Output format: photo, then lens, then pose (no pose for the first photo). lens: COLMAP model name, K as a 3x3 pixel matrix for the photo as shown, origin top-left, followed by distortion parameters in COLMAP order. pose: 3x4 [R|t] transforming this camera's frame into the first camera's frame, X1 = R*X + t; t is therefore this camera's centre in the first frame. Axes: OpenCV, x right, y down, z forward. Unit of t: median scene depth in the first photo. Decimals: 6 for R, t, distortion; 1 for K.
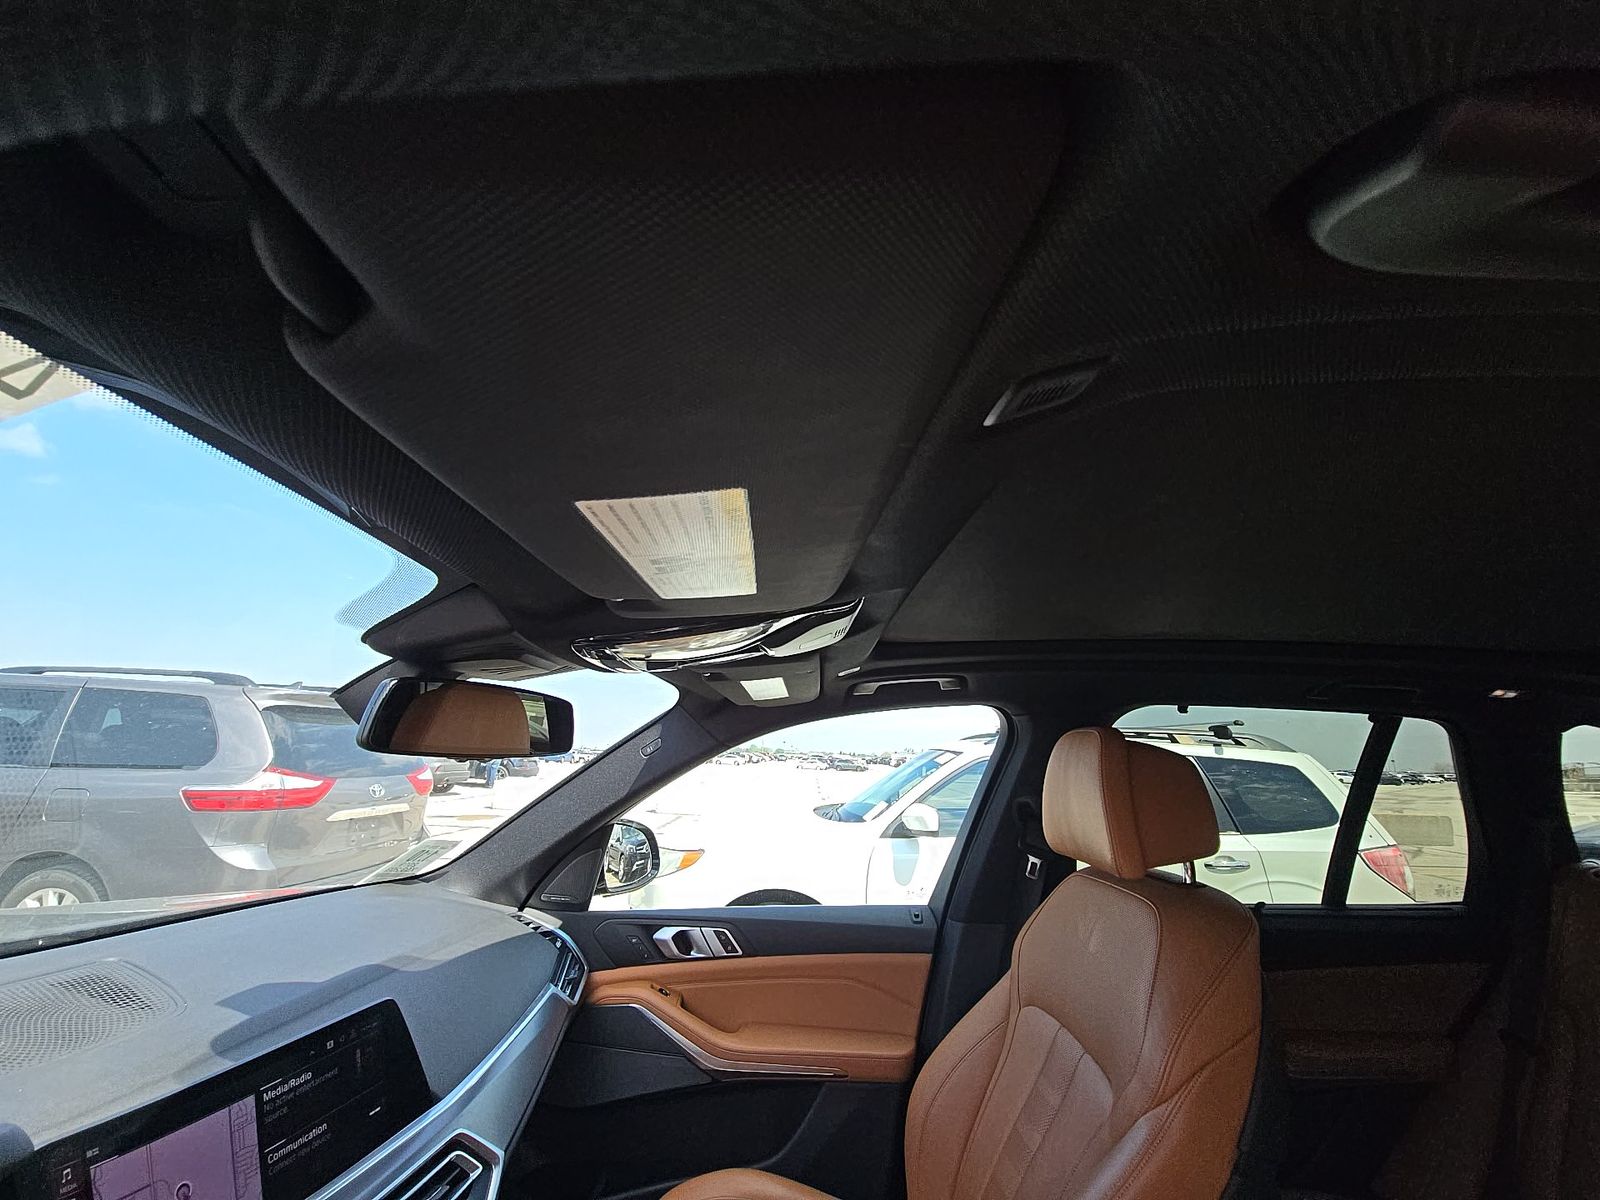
lens RADIAL K [[652.2, 0, 796.6], [0, 652.2, 603.9], [0, 0, 1]] dist [0.003903, -0.004401]
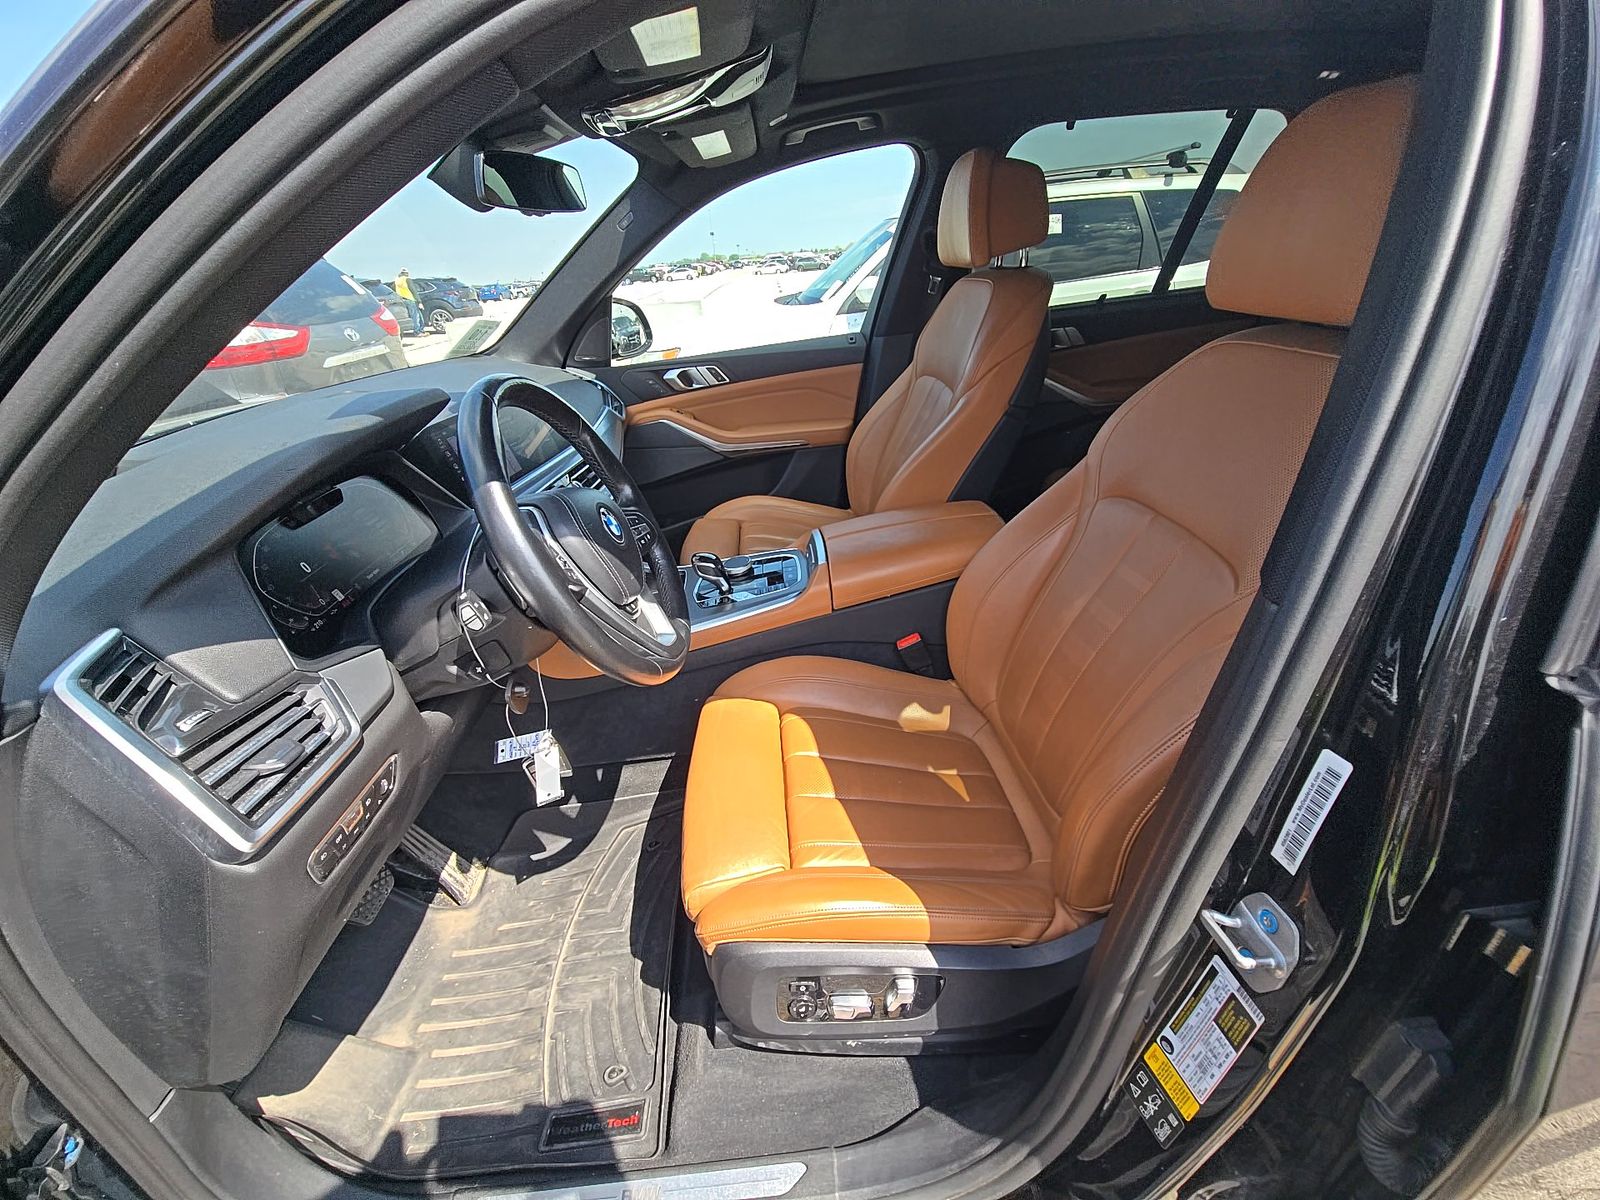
lens RADIAL K [[652.2, 0, 799.1], [0, 652.2, 606.2], [0, 0, 1]] dist [0.003903, -0.004401]
pose [[0.991491, -0.130177, 0.000615, 0.001556], [0.097537, 0.746006, 0.658758, -0.013167], [-0.086214, -0.653092, 0.752355, -0.403346]]
